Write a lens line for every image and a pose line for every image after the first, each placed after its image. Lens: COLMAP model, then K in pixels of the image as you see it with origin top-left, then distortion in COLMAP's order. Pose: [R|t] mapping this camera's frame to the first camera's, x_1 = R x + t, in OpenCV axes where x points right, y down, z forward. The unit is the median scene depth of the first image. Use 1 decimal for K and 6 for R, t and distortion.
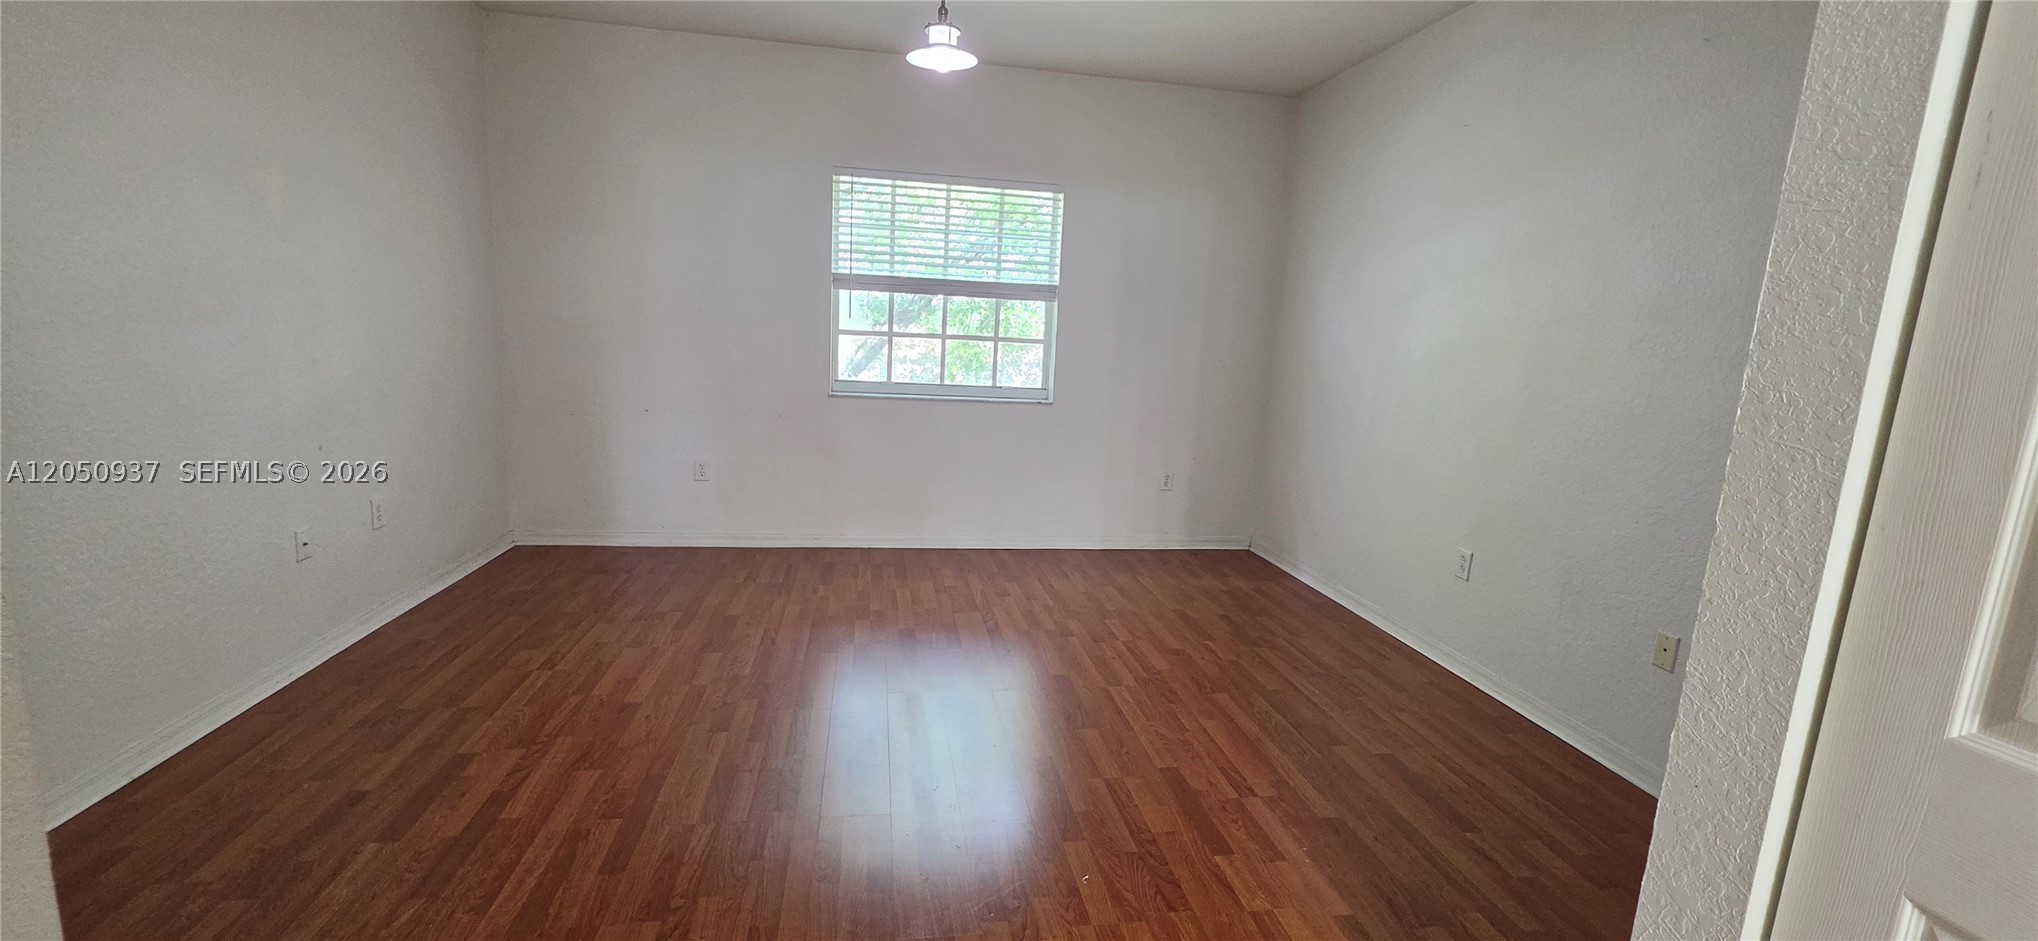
lens RADIAL K [[806.4, 0, 1025.6], [0, 806.4, 463.1], [0, 0, 1]] dist [-0.003964, 0.000361]
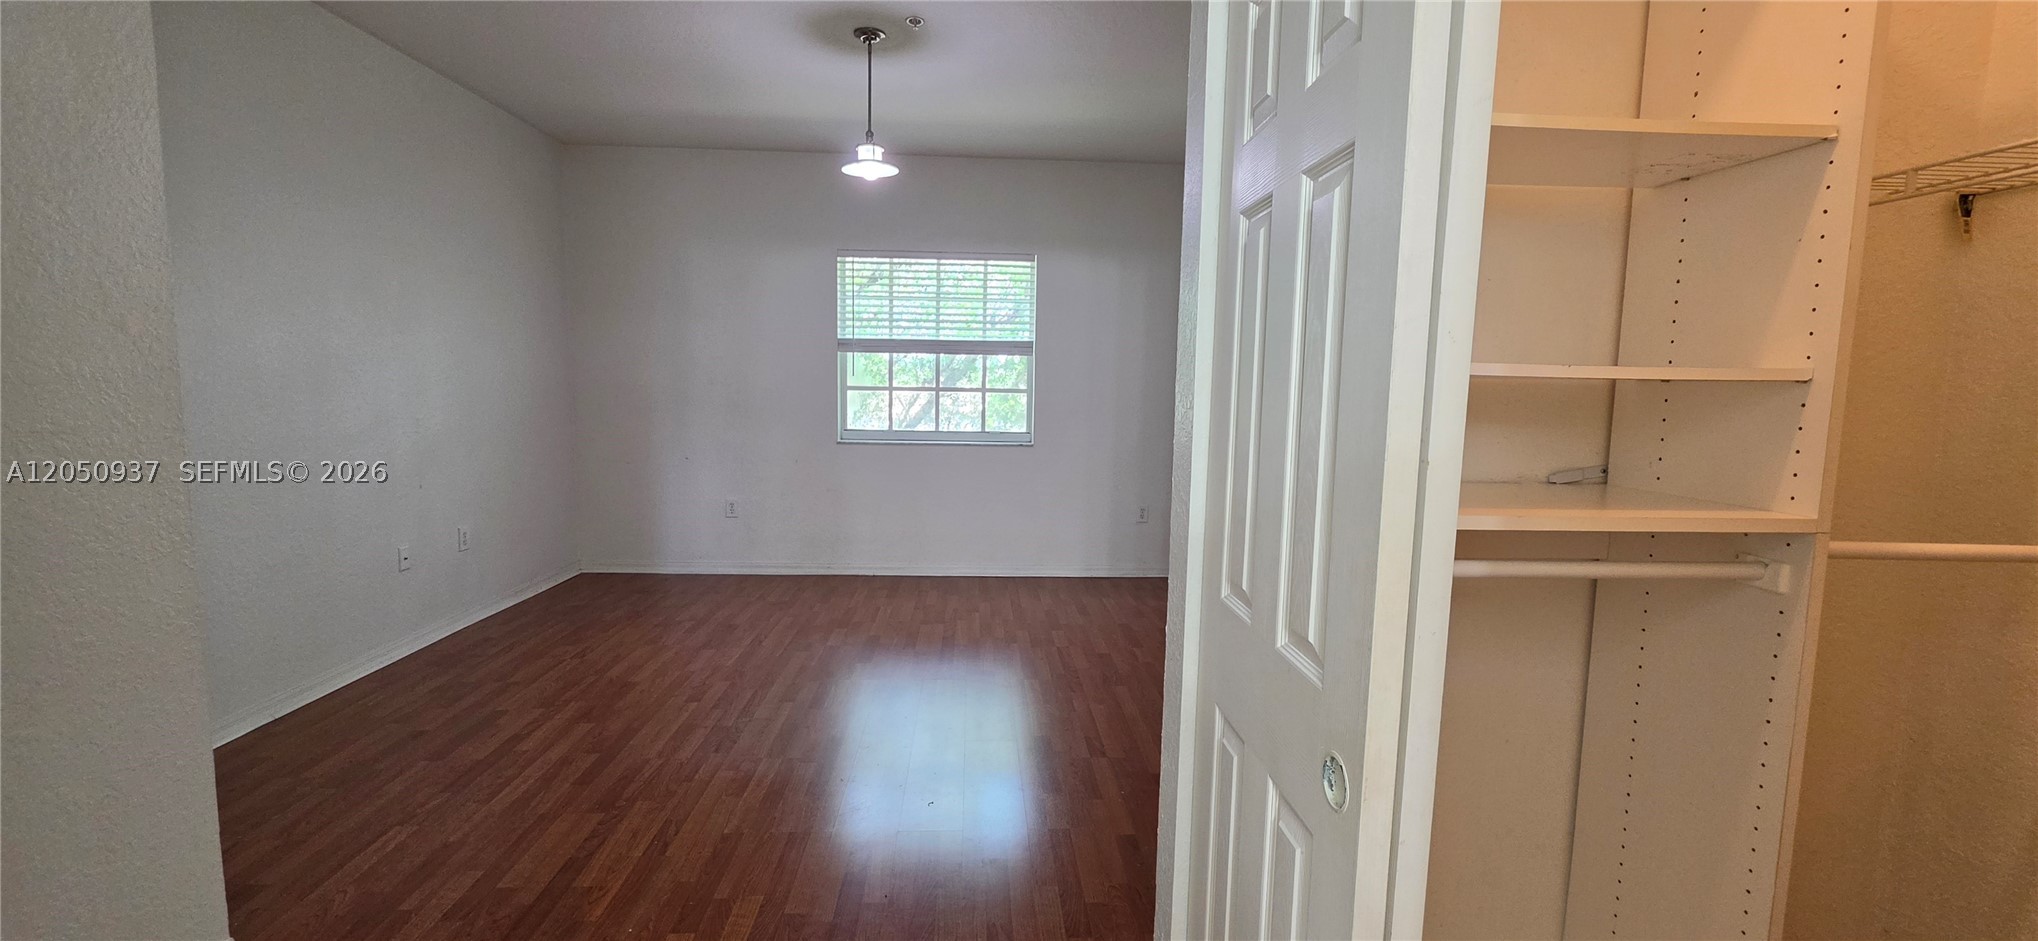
lens RADIAL K [[806.4, 0, 1025.6], [0, 806.4, 463.1], [0, 0, 1]] dist [-0.003964, 0.000361]
pose [[0.992679, -0.021734, -0.118815, 0.207571], [0.013421, 0.997434, -0.070323, 0.039436], [0.120038, 0.068214, 0.990423, -0.148694]]
